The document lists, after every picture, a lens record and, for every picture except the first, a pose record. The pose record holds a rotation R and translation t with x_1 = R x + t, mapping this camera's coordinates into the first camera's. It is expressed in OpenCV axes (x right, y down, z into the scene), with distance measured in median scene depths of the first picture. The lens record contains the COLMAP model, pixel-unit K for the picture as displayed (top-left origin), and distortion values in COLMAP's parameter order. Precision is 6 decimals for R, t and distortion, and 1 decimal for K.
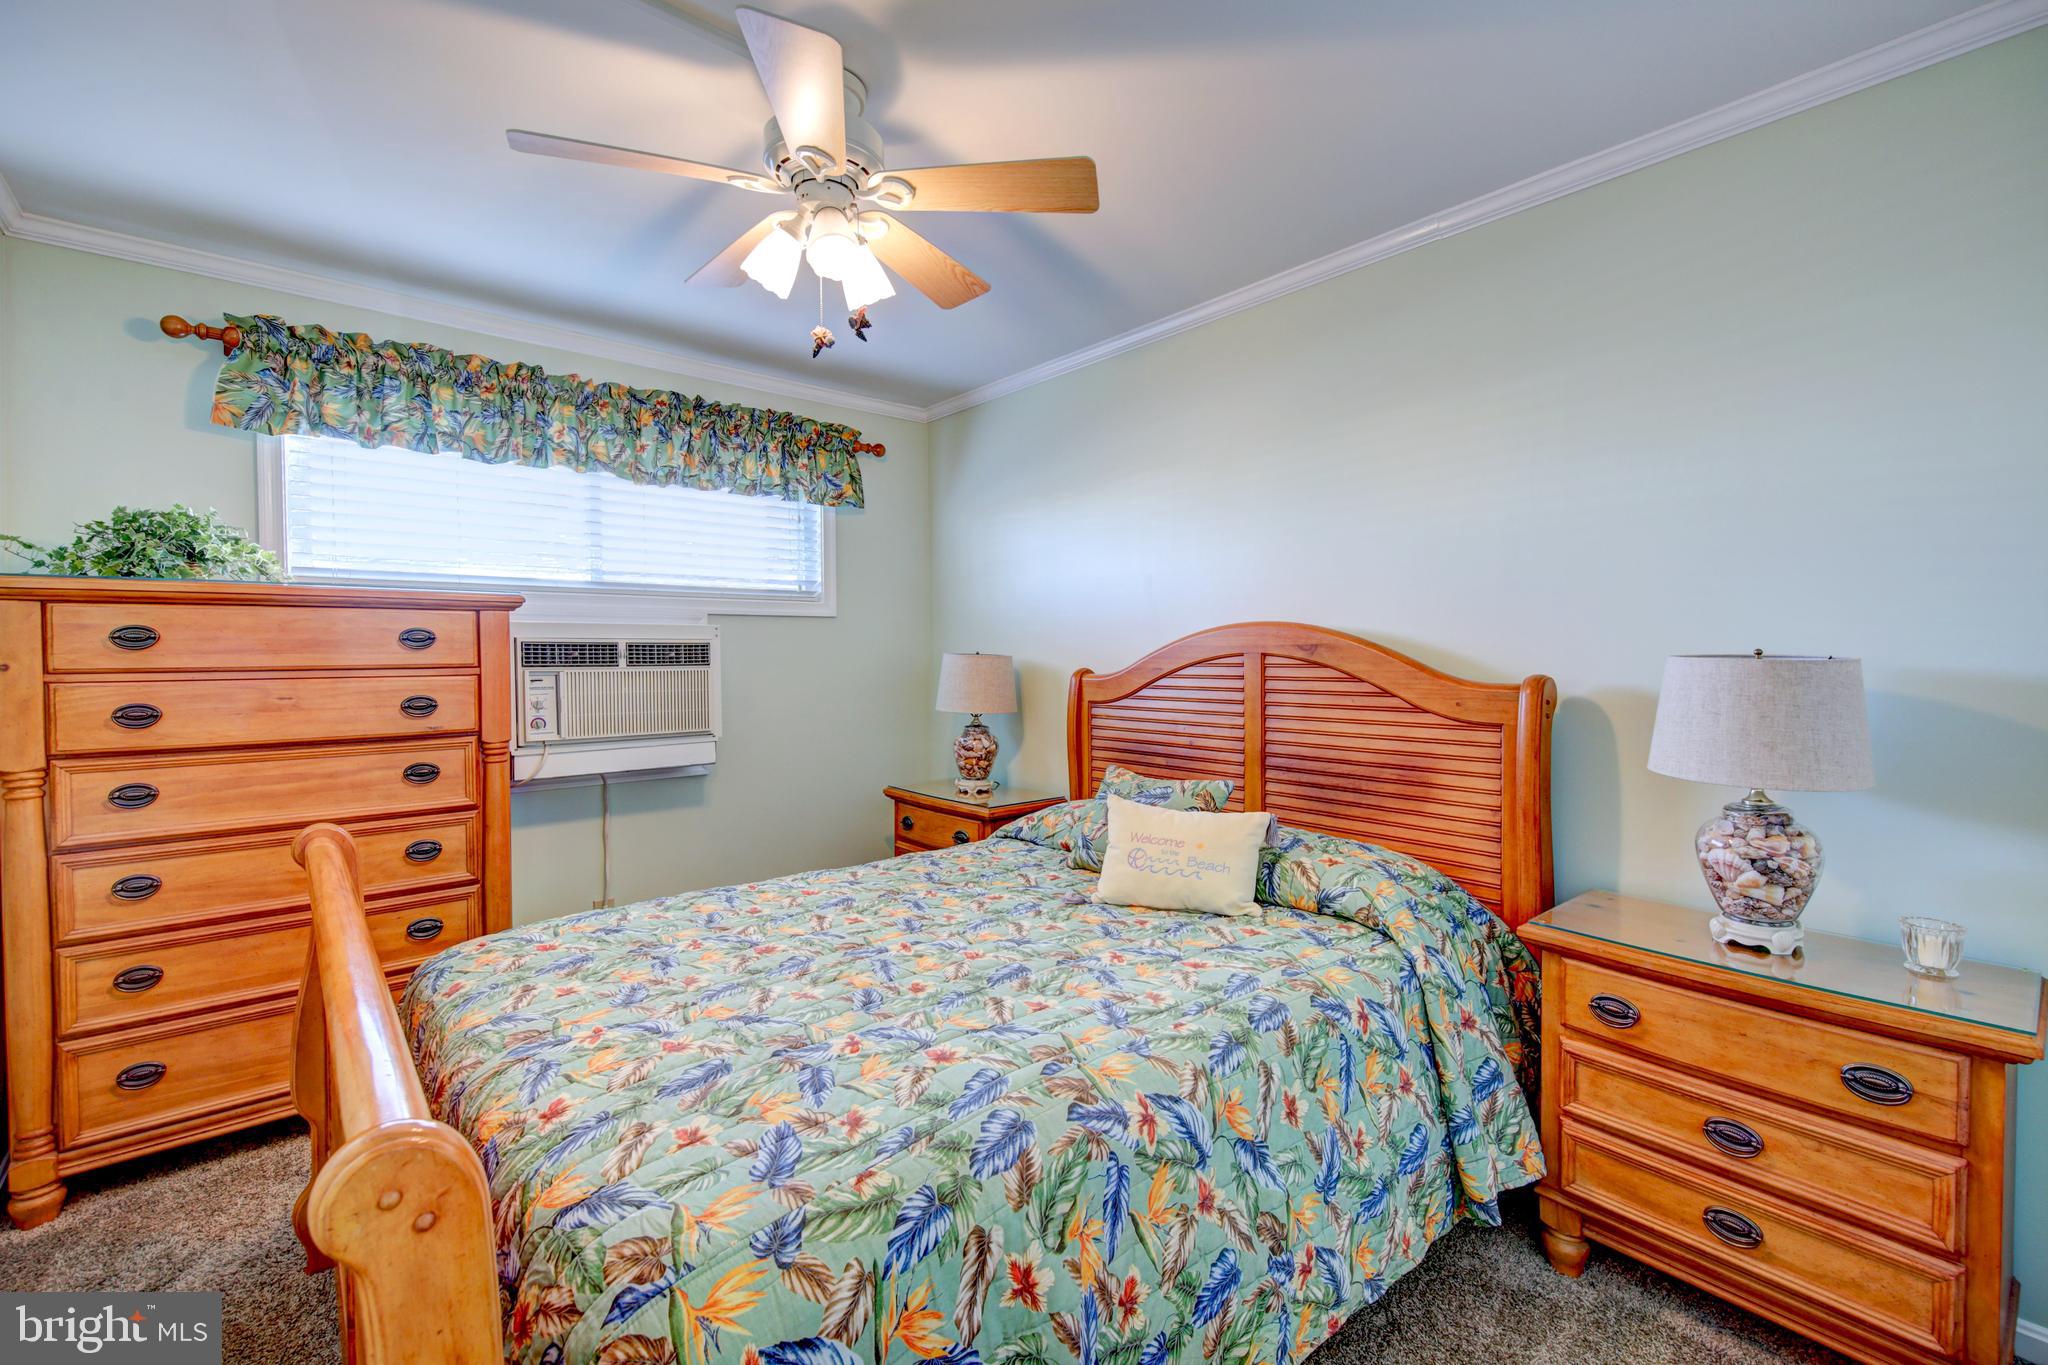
lens RADIAL K [[873.3, 0, 1030.6], [0, 873.3, 676.0], [0, 0, 1]] dist [0.015014, -0.008296]
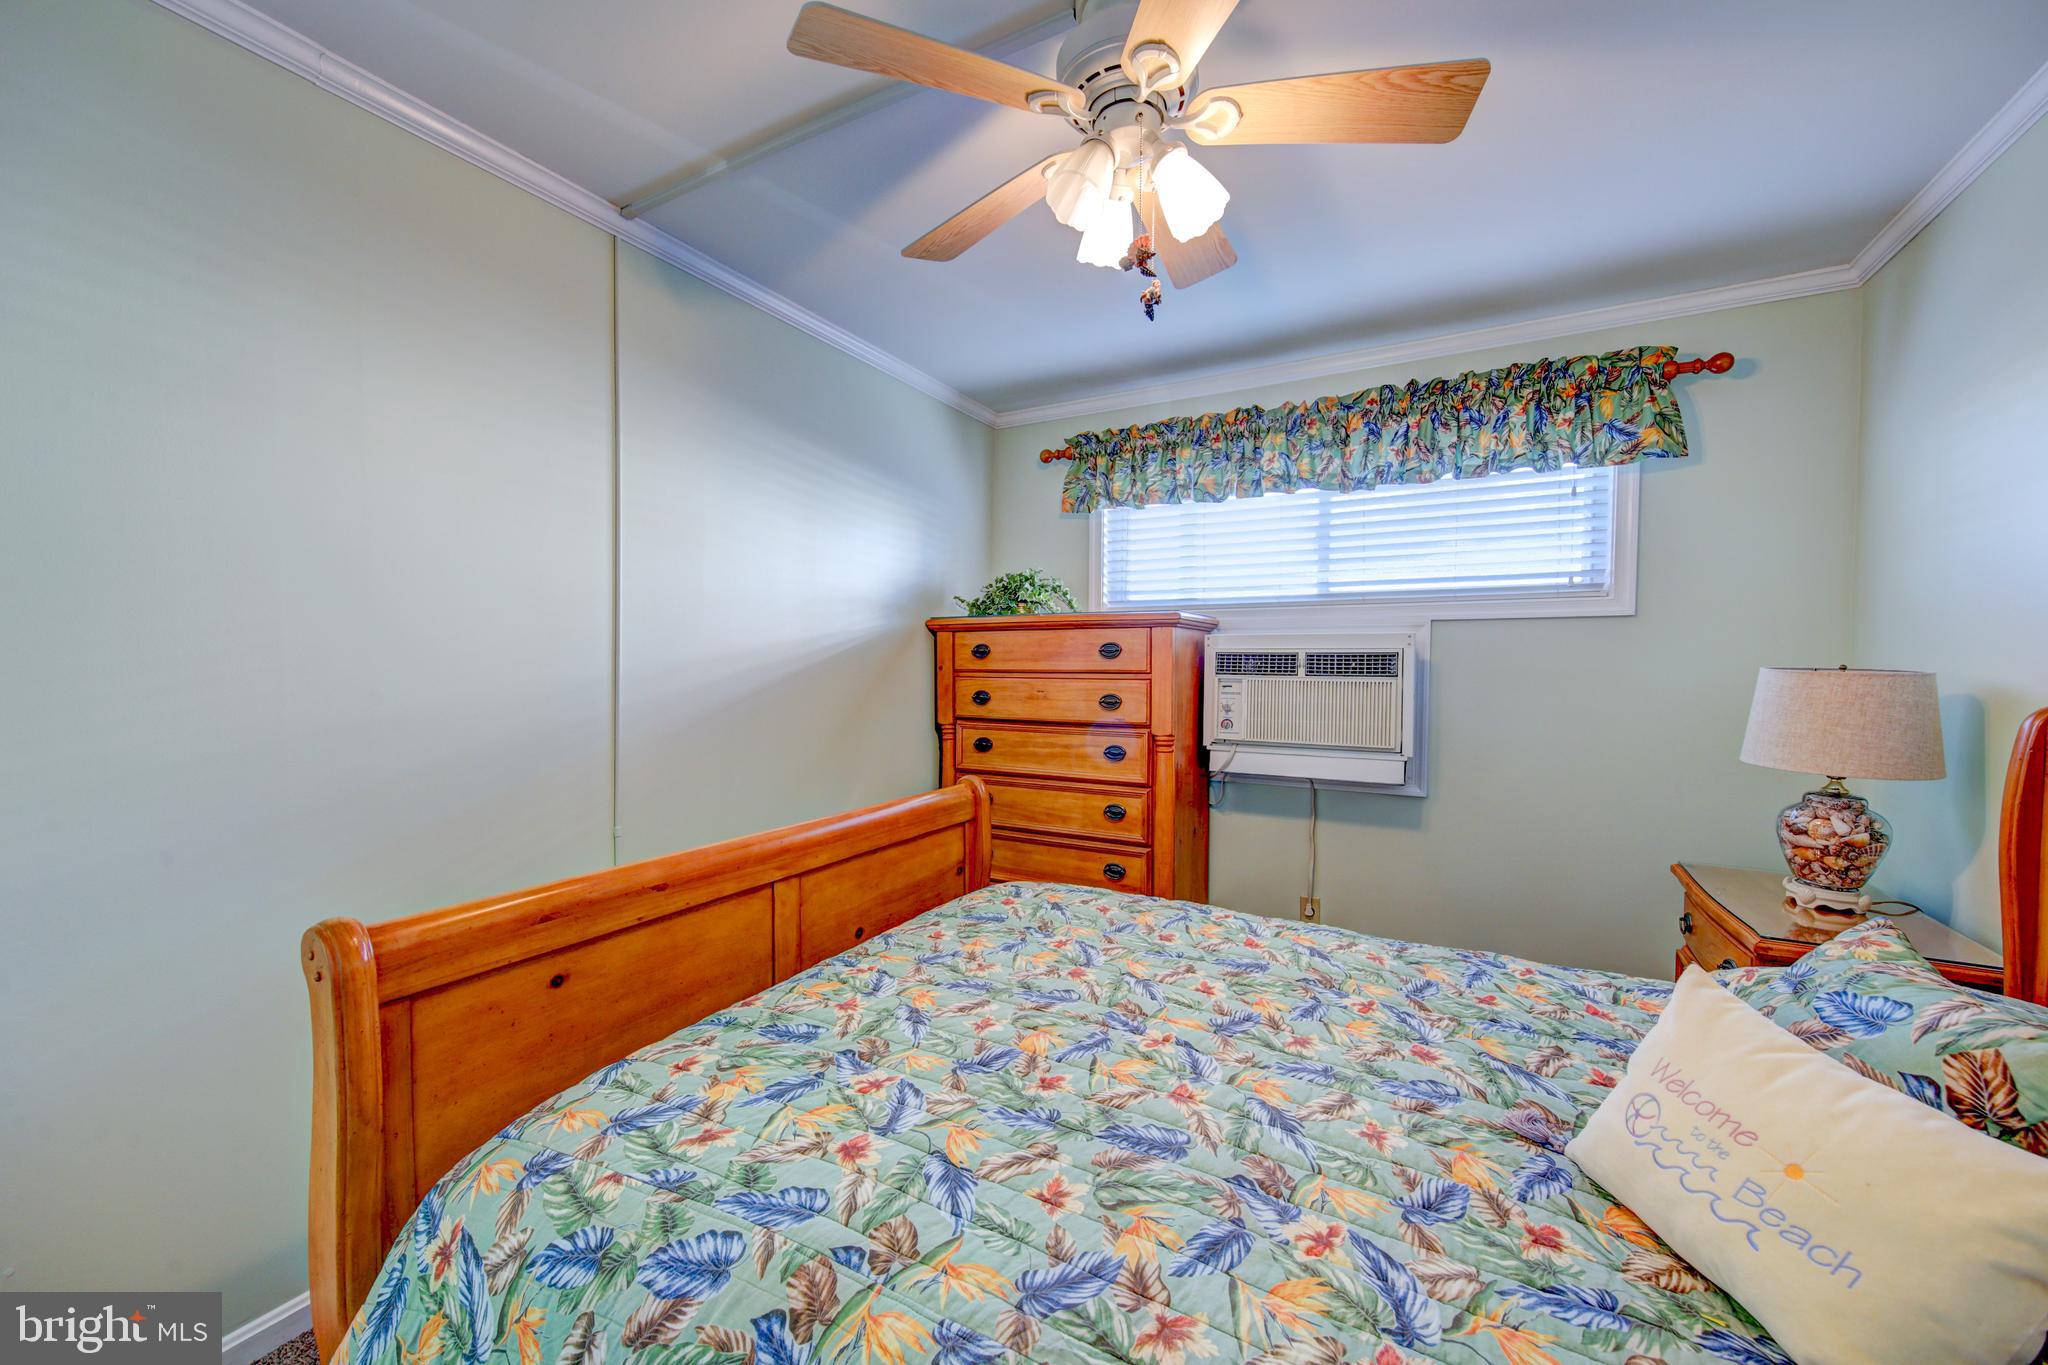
lens RADIAL K [[767.9, 0, 1034.2], [0, 767.9, 695.2], [0, 0, 1]] dist [0.008266, -0.007060]
pose [[0.340143, 0.046306, -0.939233, 0.332211], [-0.031405, 0.998789, 0.037869, -0.015182], [0.939849, 0.016616, 0.341185, 0.483208]]
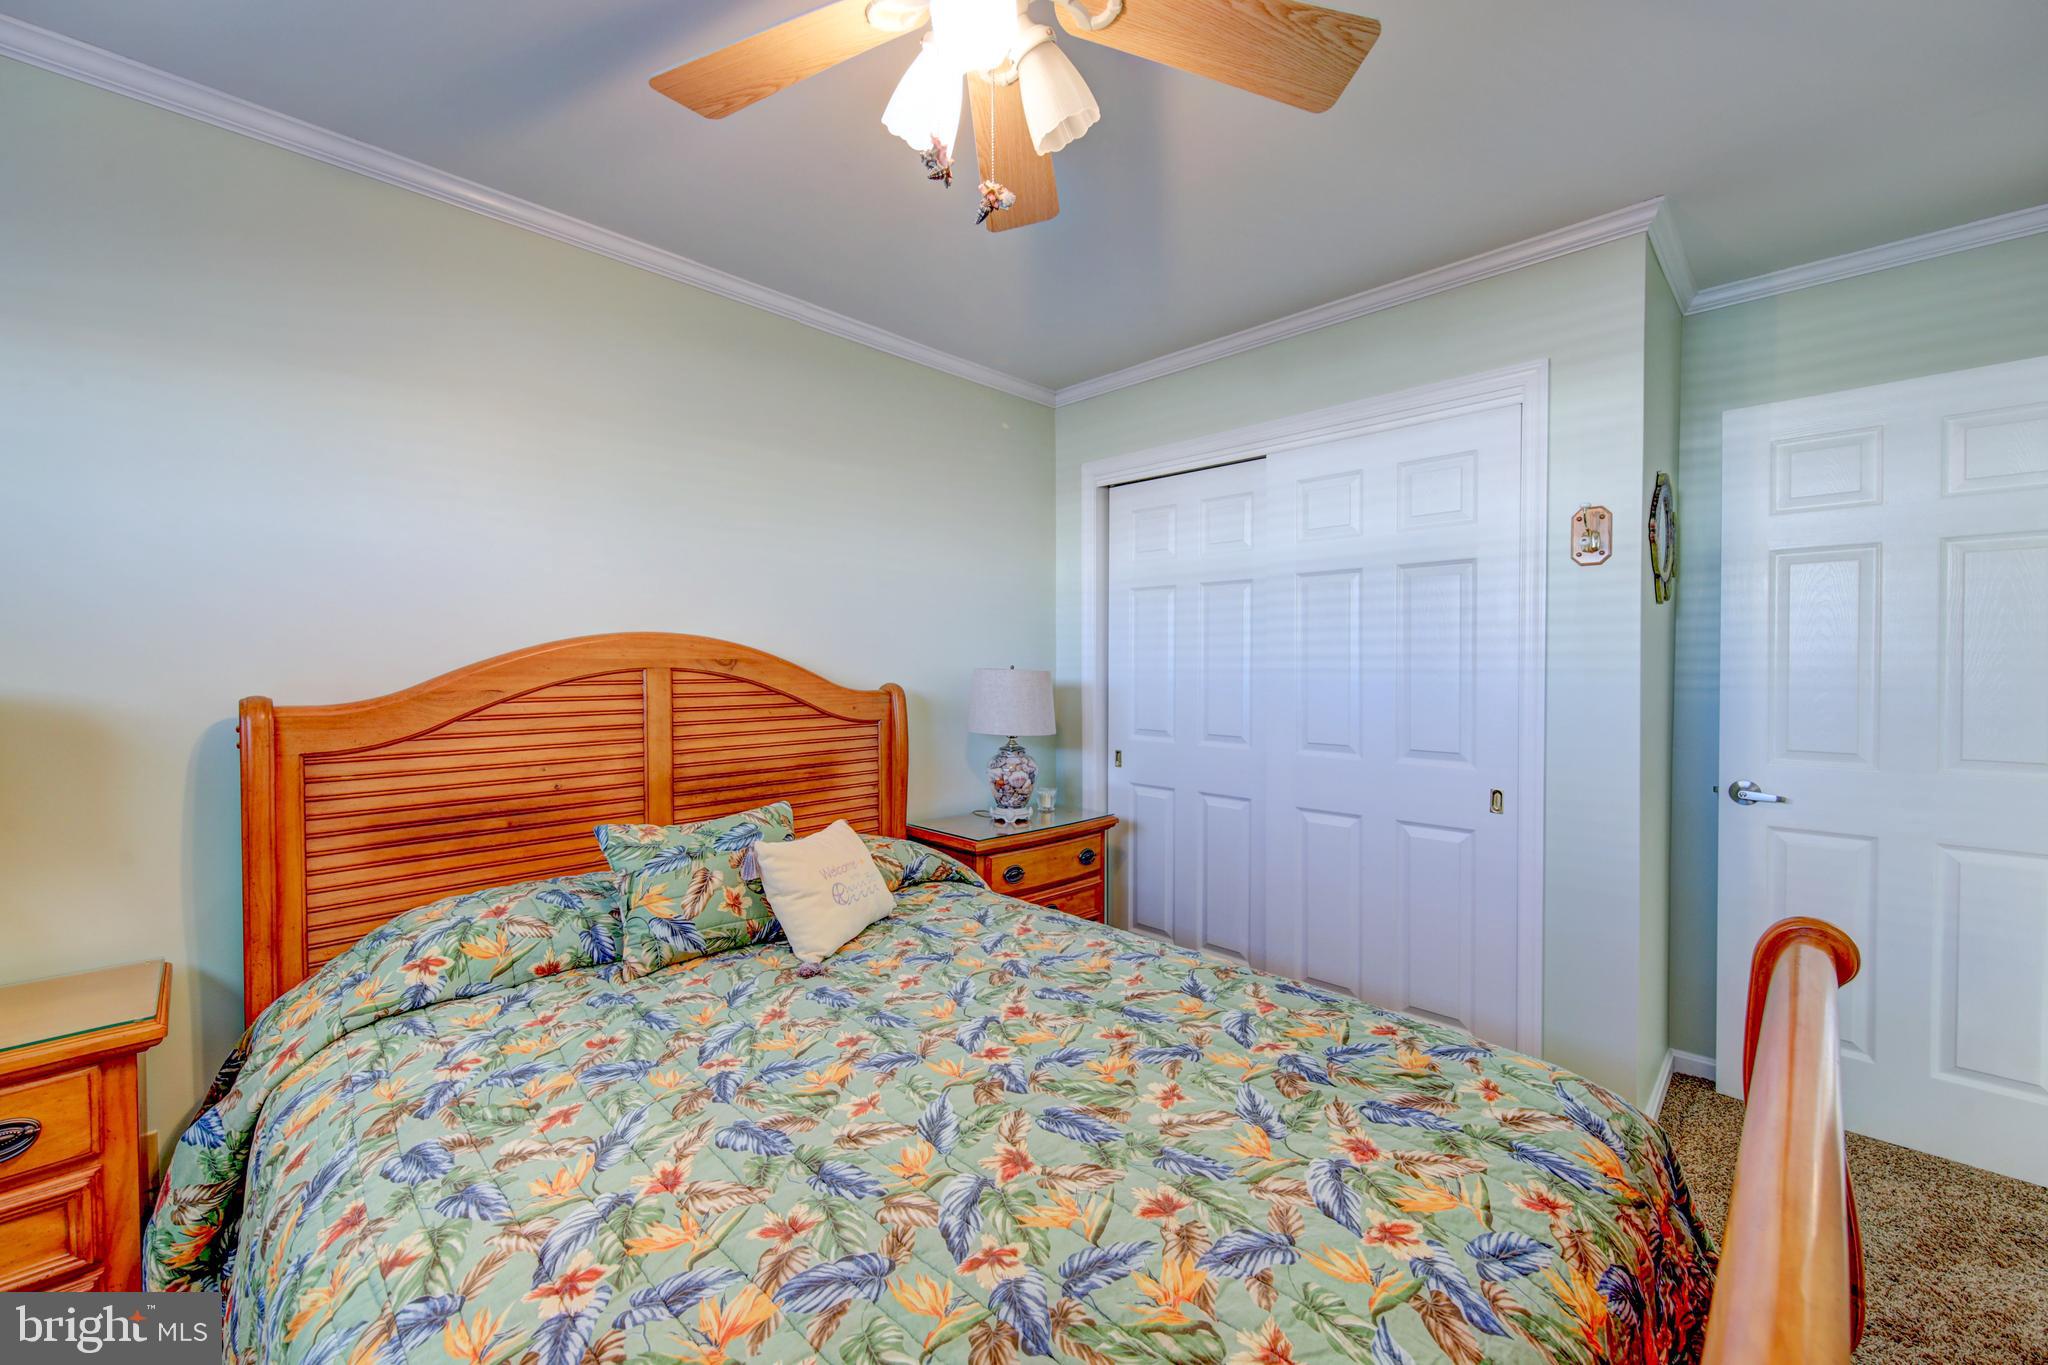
lens RADIAL K [[793.2, 0, 1024.0], [0, 793.2, 682.5], [0, 0, 1]] dist [0.007781, -0.008393]
pose [[-0.075558, -0.017367, 0.996990, -0.613420], [0.027591, 0.999429, 0.019501, -0.018331], [-0.996760, 0.028981, -0.075036, 0.749912]]
